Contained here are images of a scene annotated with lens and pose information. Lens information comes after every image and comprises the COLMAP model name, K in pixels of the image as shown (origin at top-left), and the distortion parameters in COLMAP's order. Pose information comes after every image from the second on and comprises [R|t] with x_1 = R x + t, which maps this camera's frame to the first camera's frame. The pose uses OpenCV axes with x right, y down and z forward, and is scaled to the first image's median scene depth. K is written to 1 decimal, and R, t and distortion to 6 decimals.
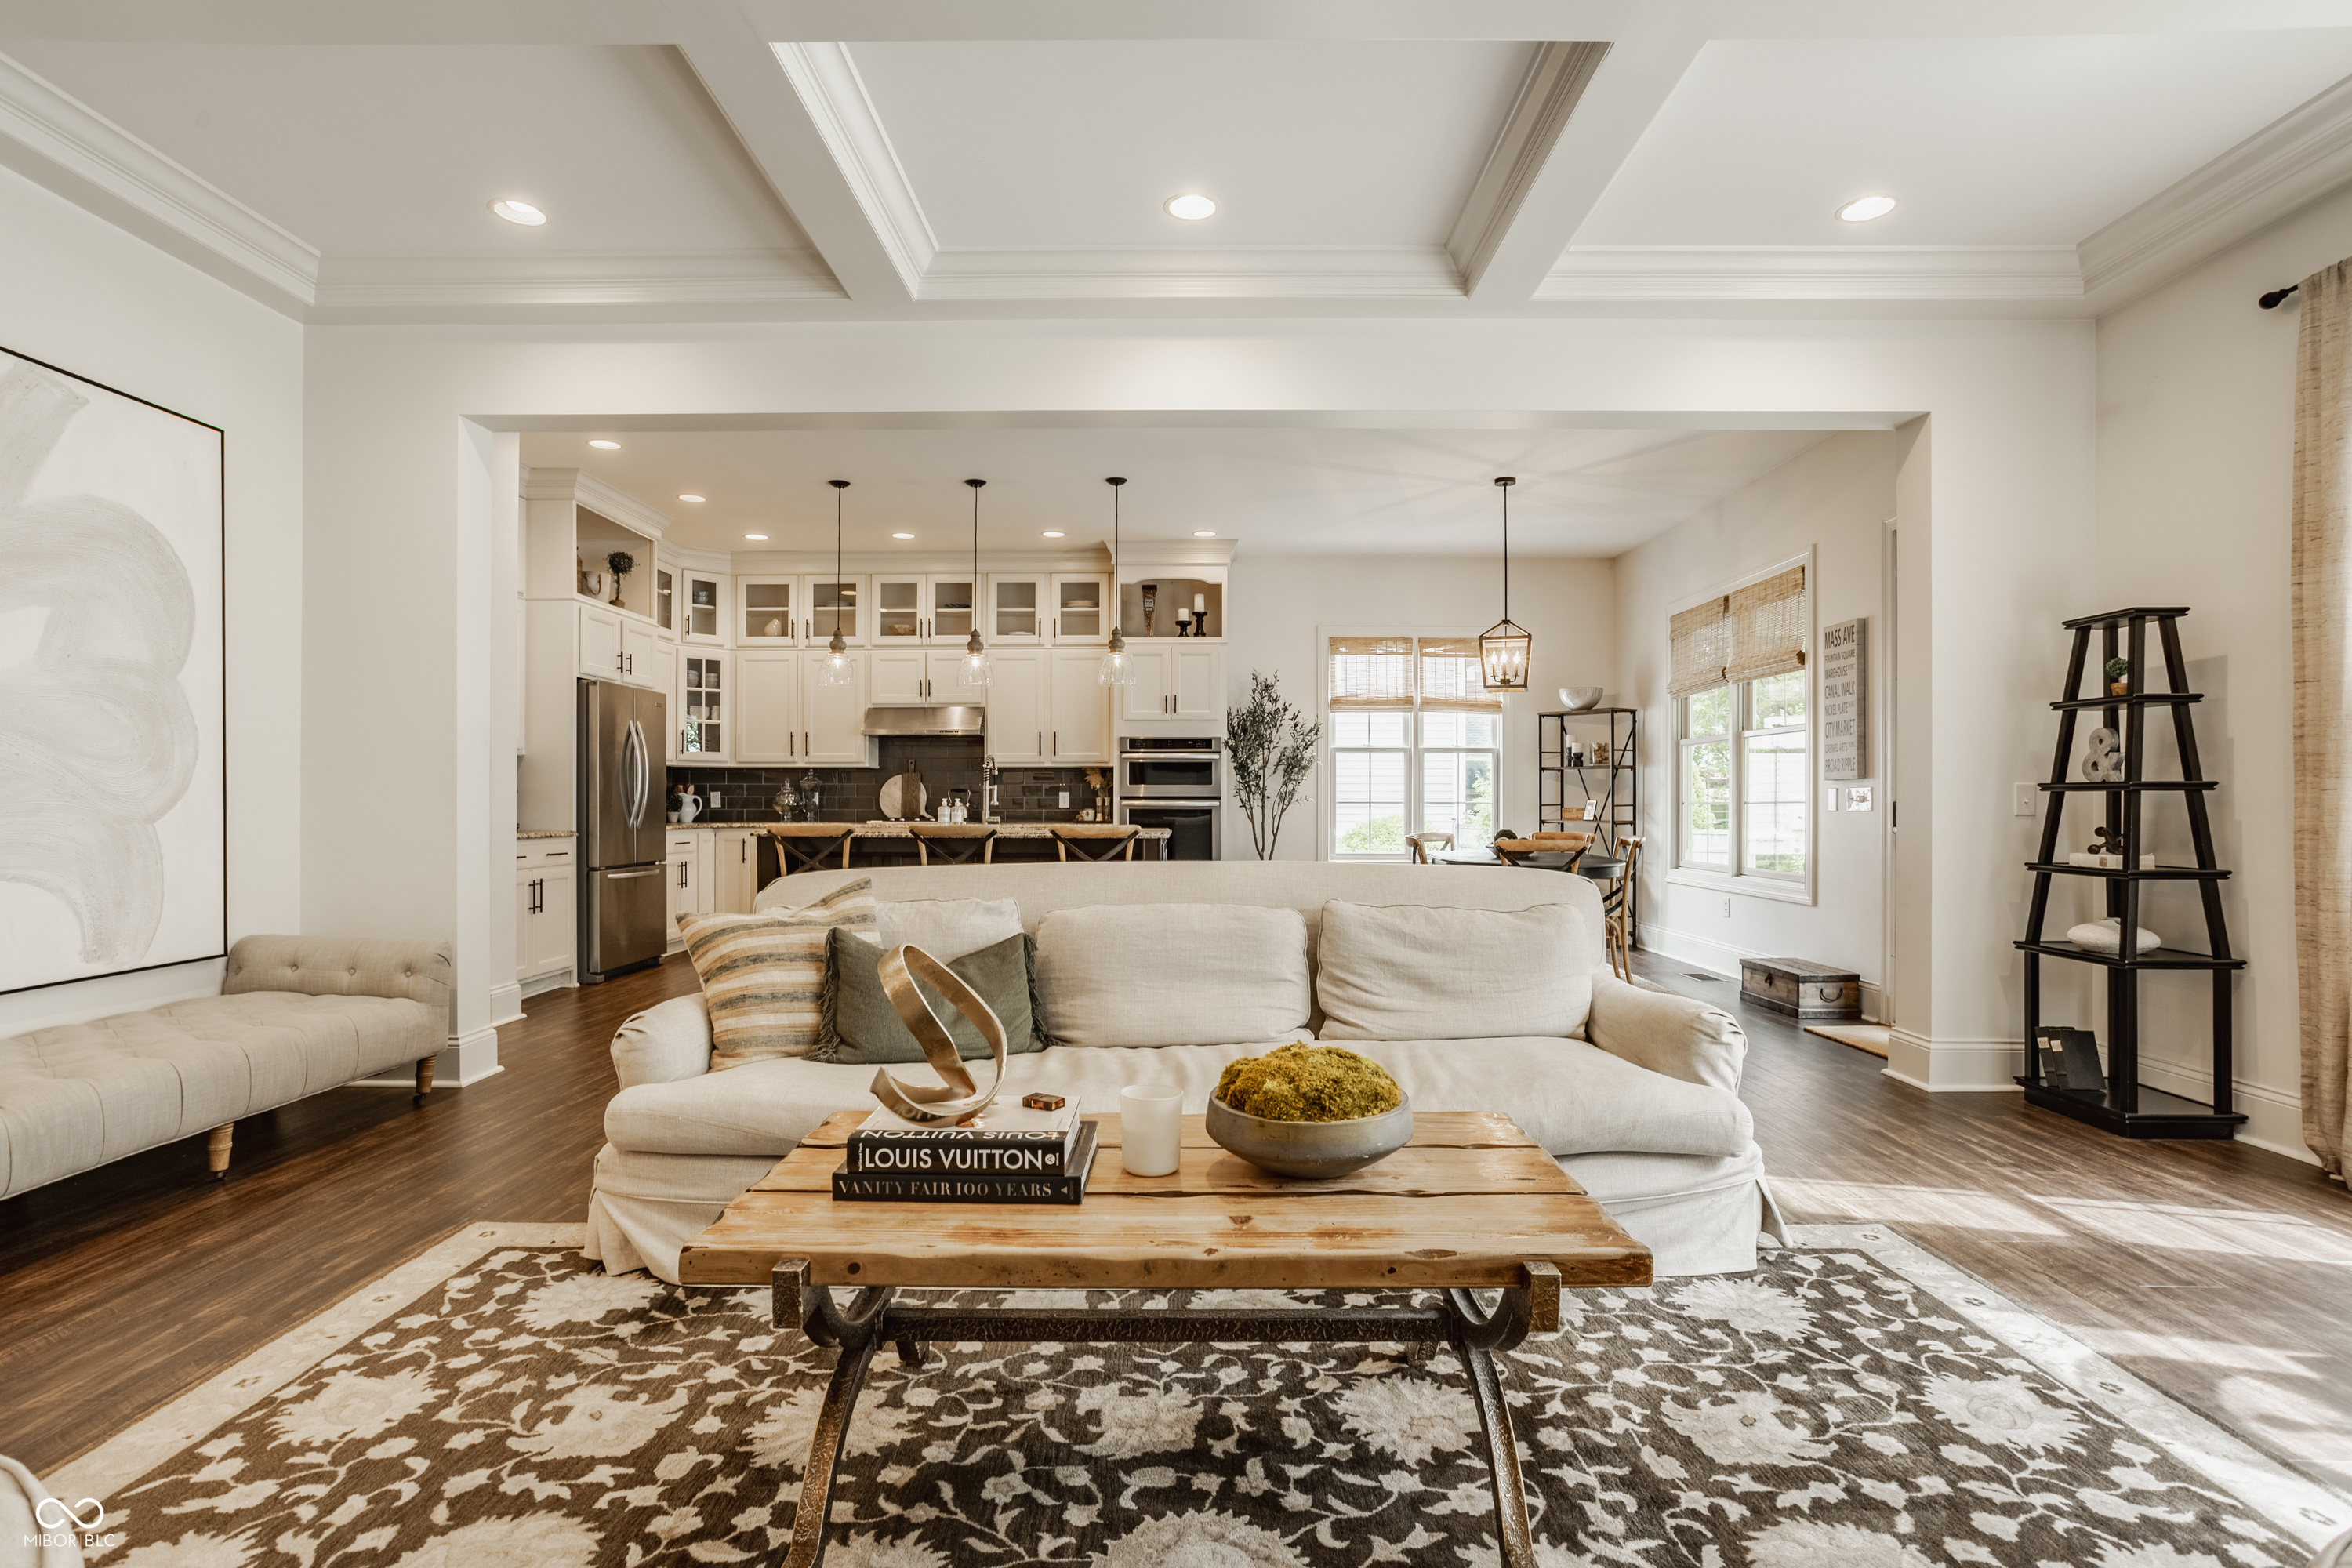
lens RADIAL K [[1123.1, 0, 1173.2], [0, 1123.1, 795.5], [0, 0, 1]] dist [0.001452, 0.004439]
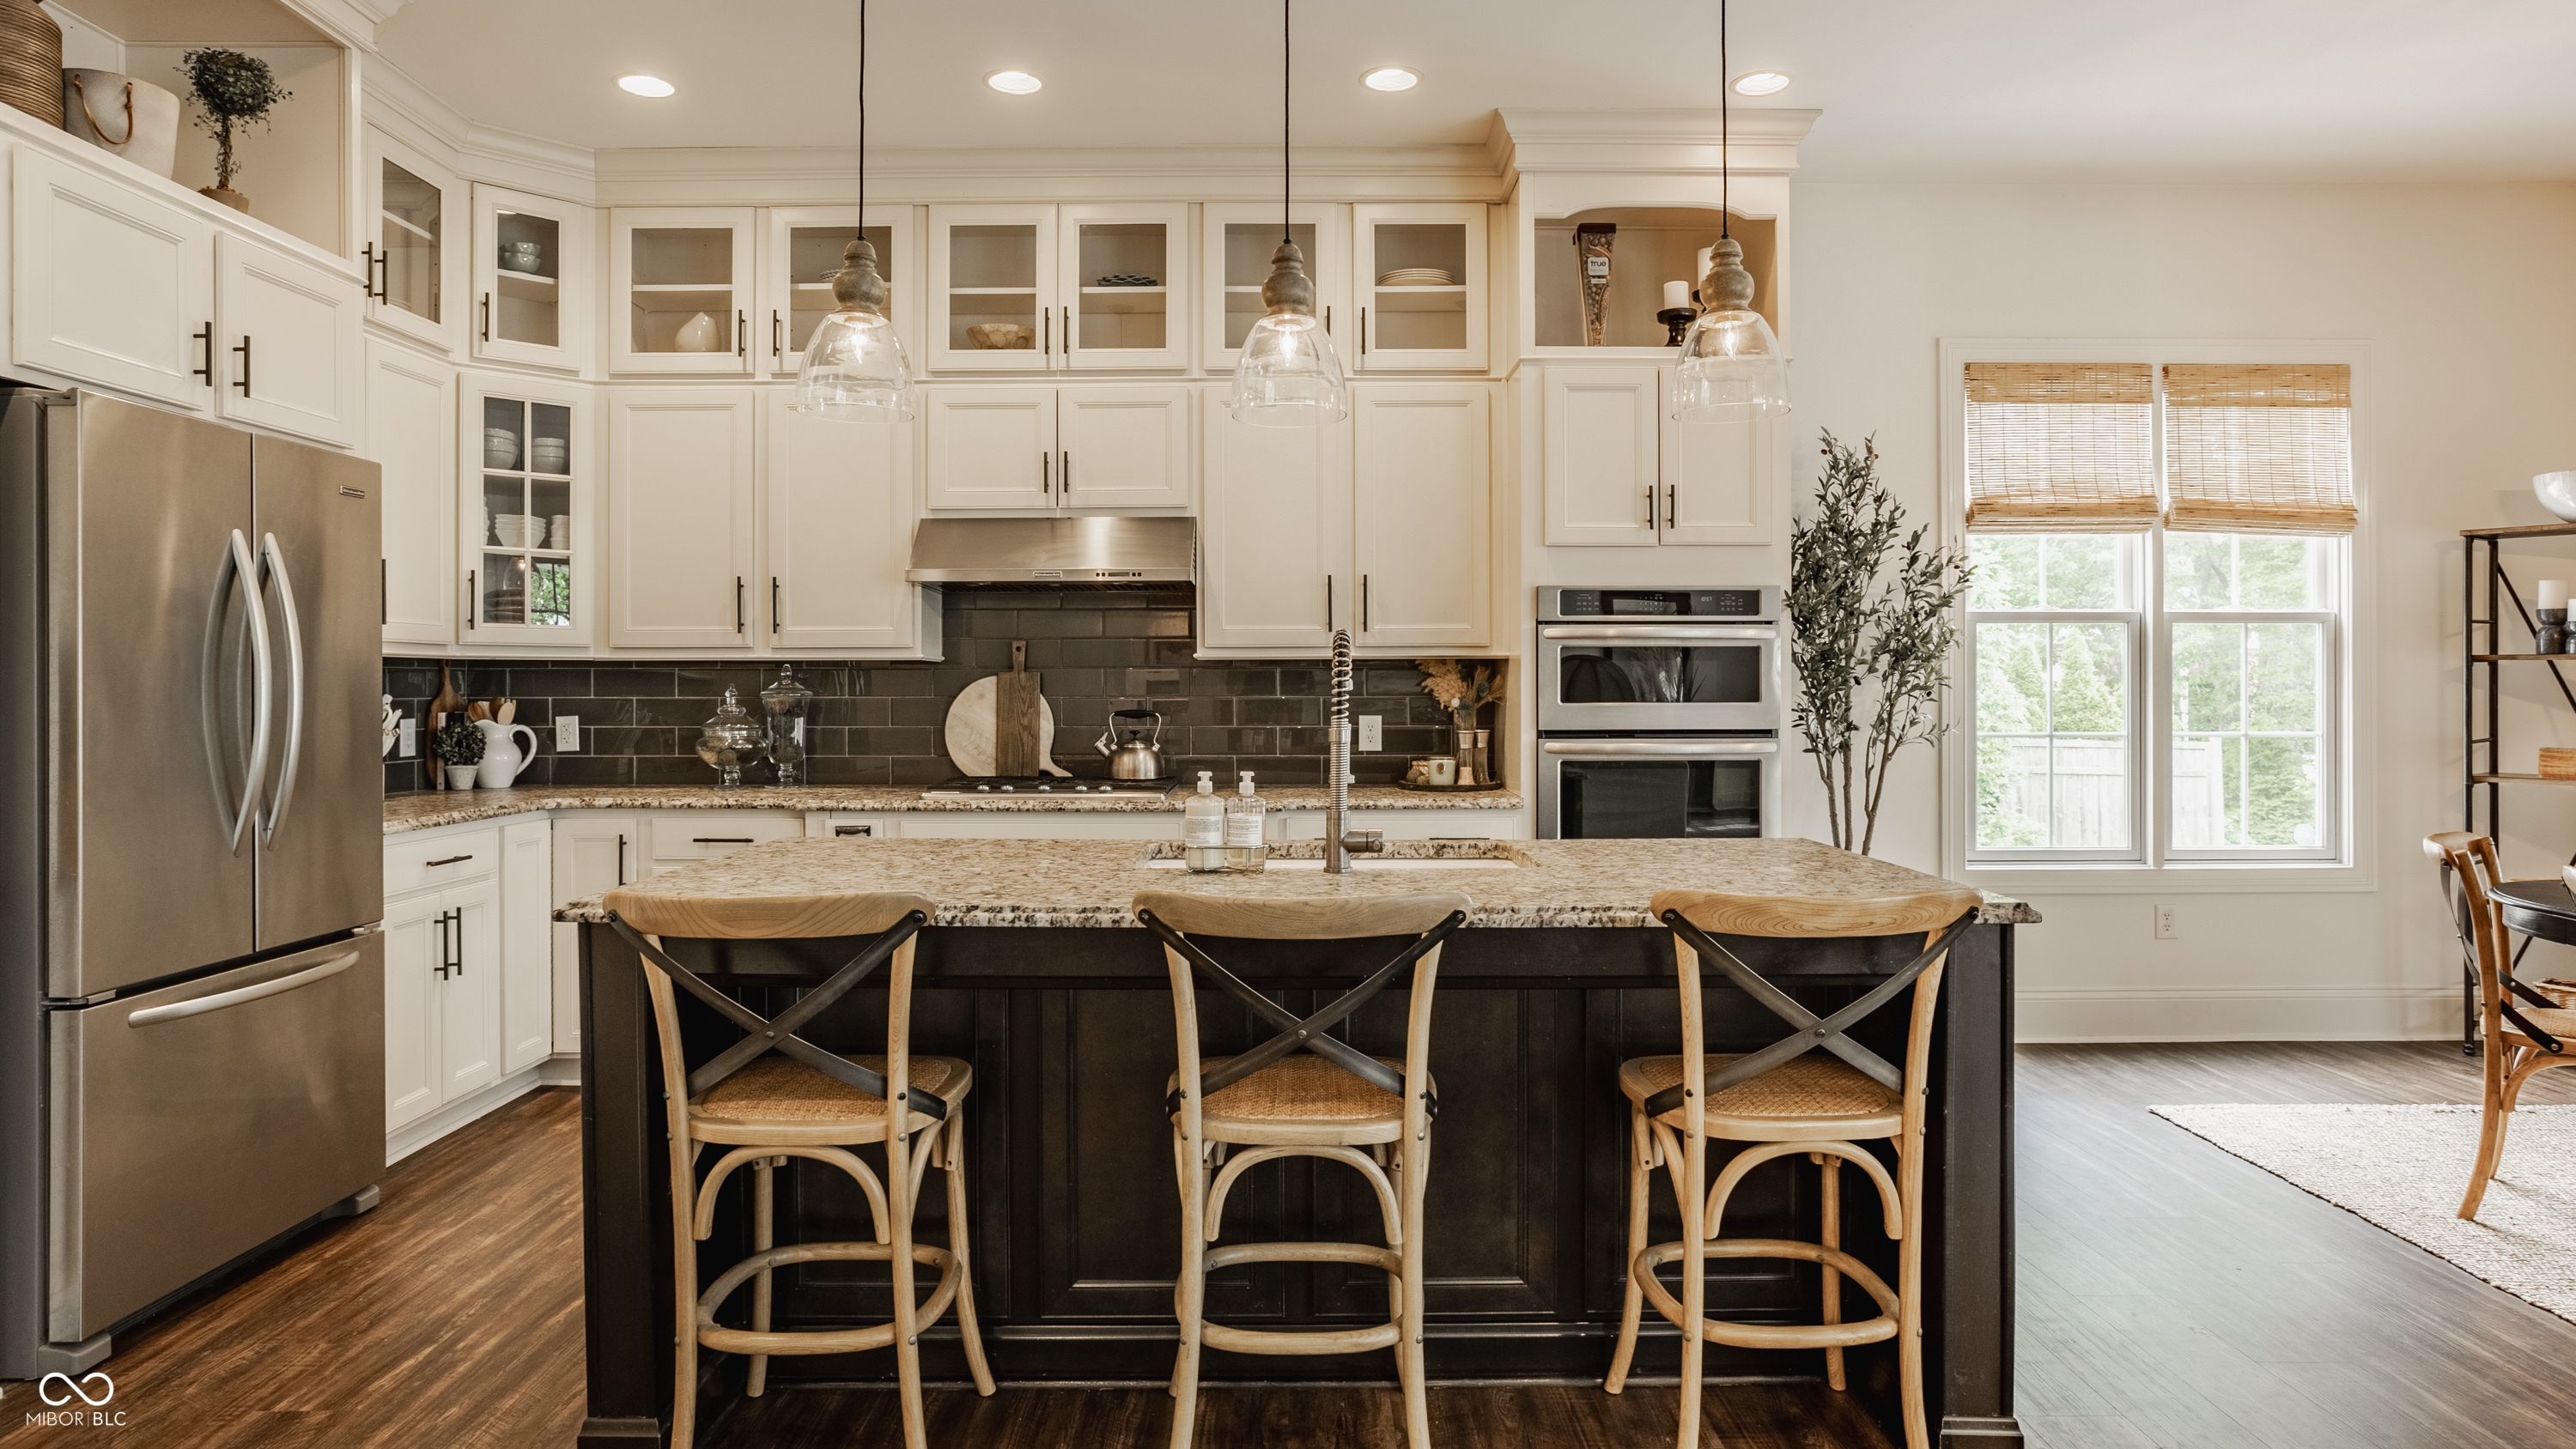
lens RADIAL K [[1424.2, 0, 1289.5], [0, 1424.2, 692.1], [0, 0, 1]] dist [-0.018351, 0.000198]
pose [[0.999804, -0.002401, 0.019670, -0.143417], [0.002276, 0.999977, 0.006369, -0.016041], [-0.019684, -0.006323, 0.999786, 0.461889]]
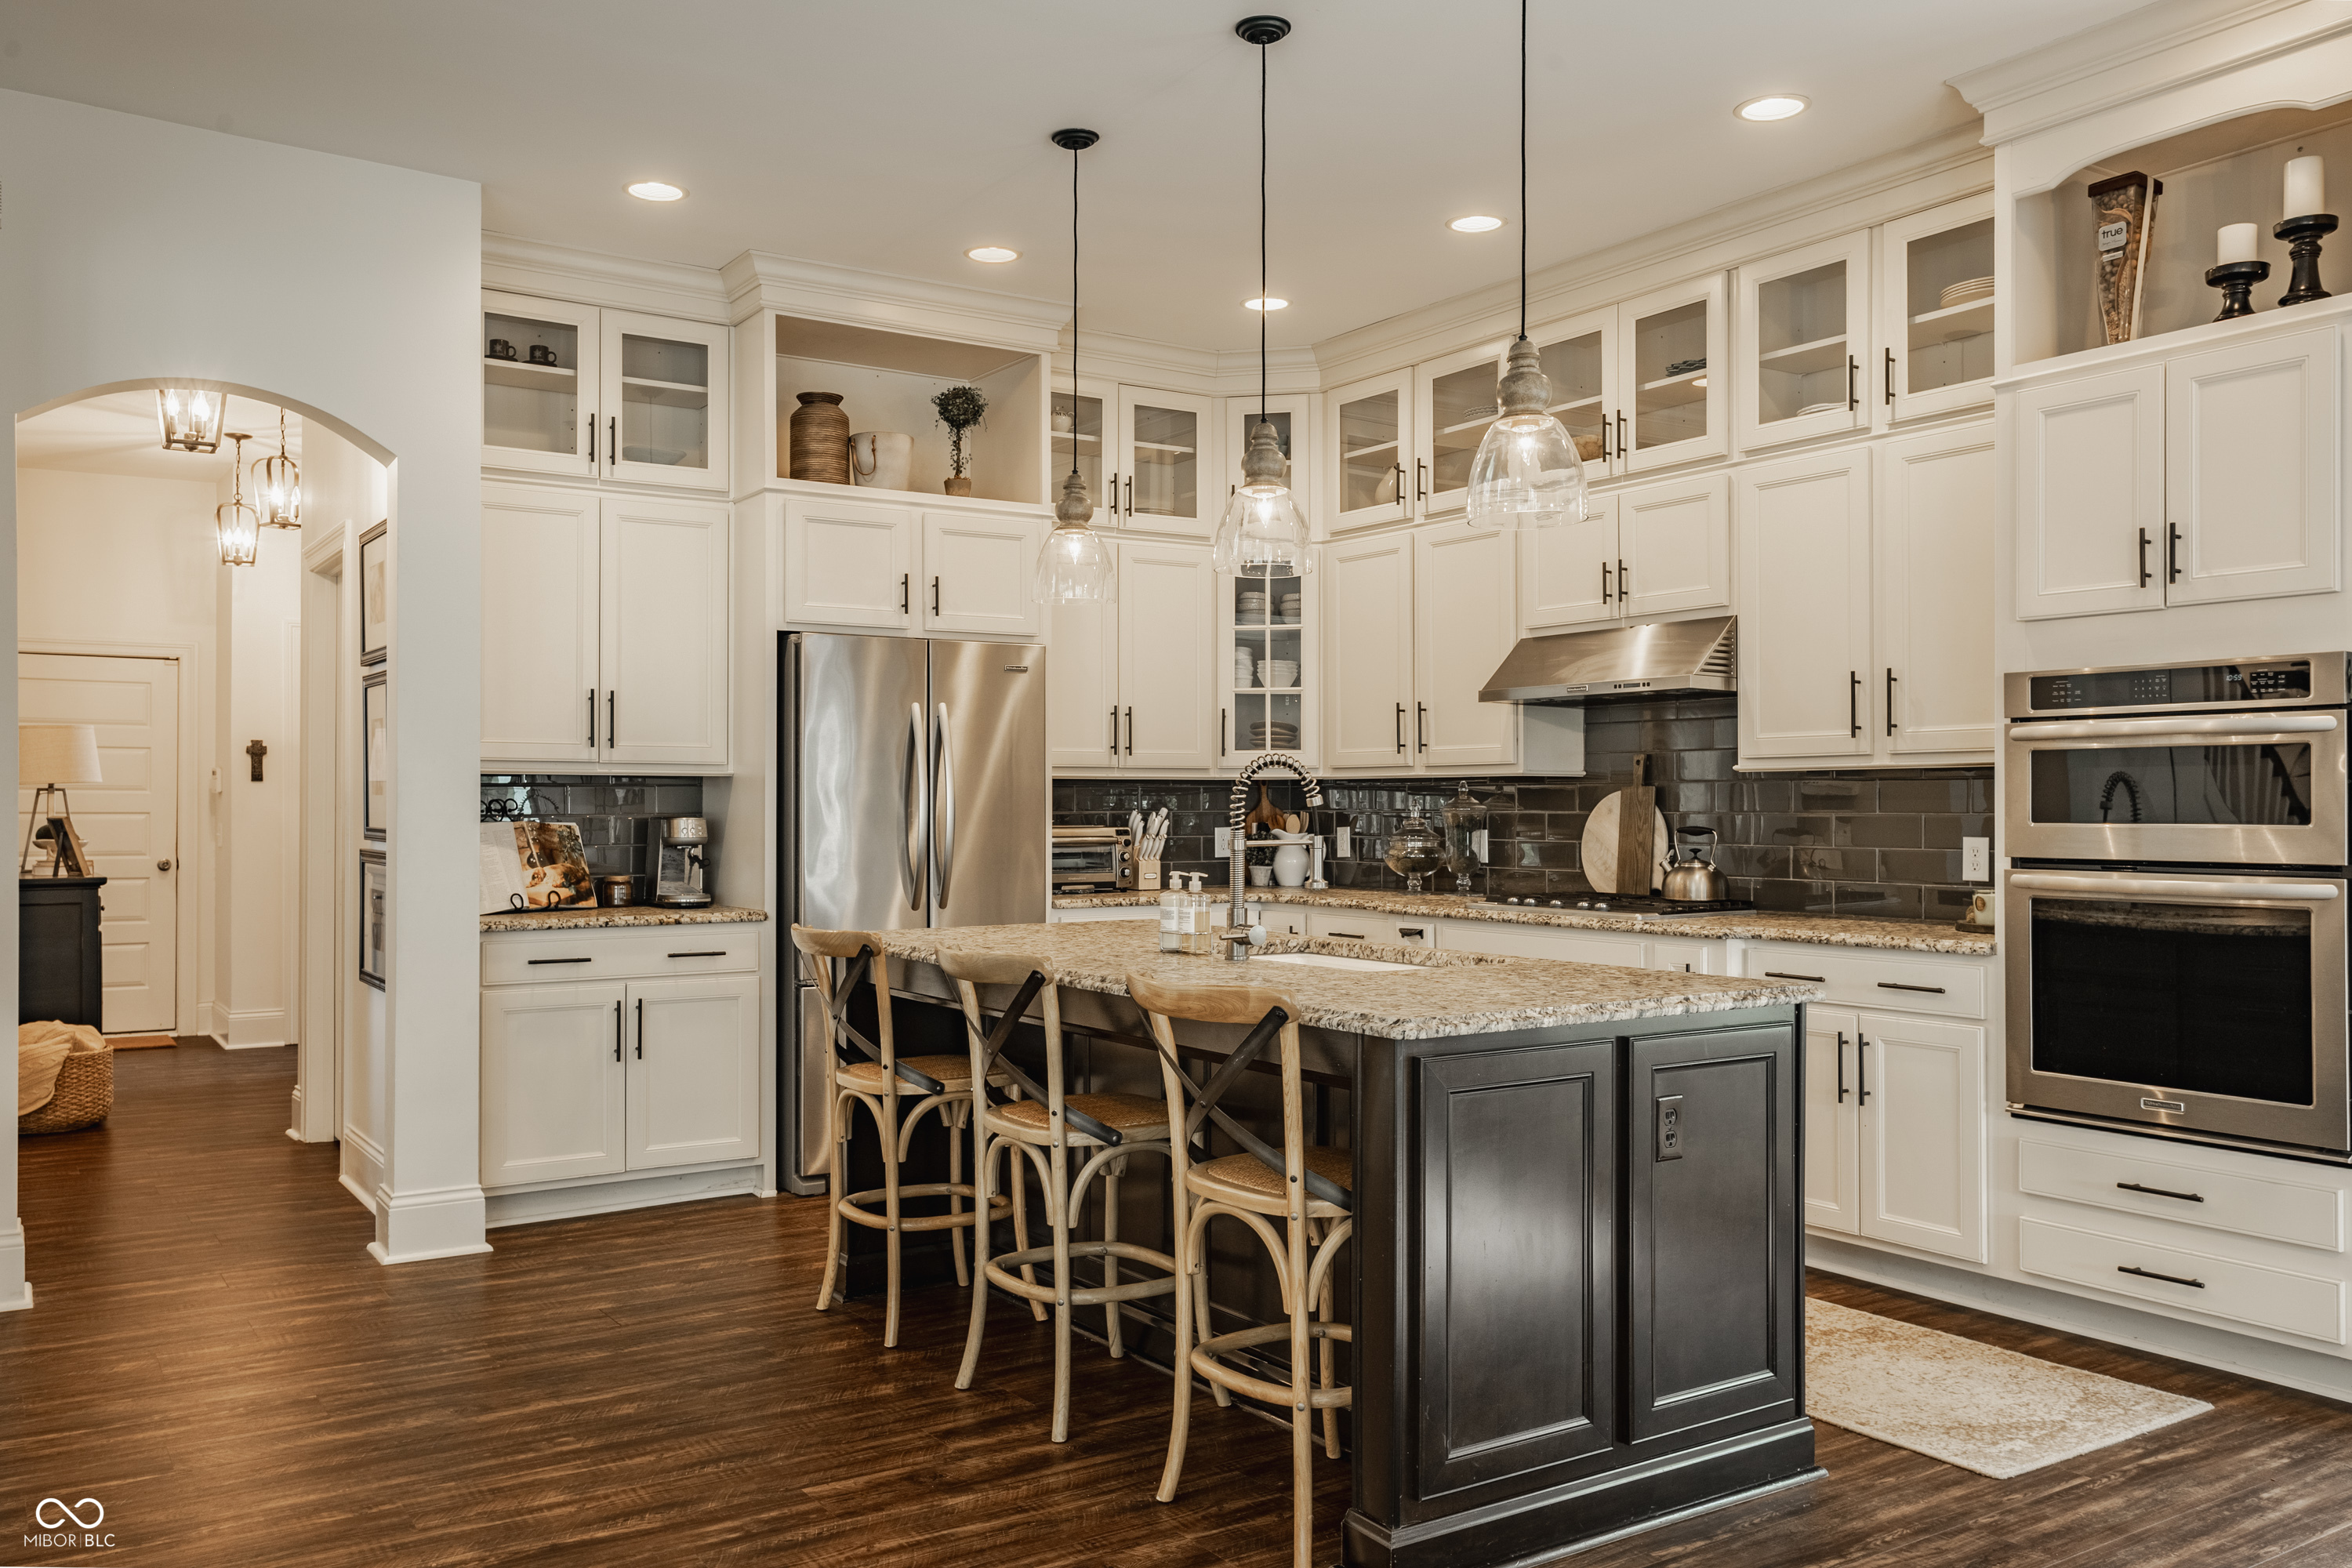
lens RADIAL K [[1898.8, 0, 1224.0], [0, 1898.8, 791.9], [0, 0, 1]] dist [0.089920, 0.008804]
pose [[0.586517, -0.006572, -0.809910, 0.261672], [0.005596, 0.999976, -0.004062, -0.016440], [0.809917, -0.002149, 0.586540, 0.473457]]
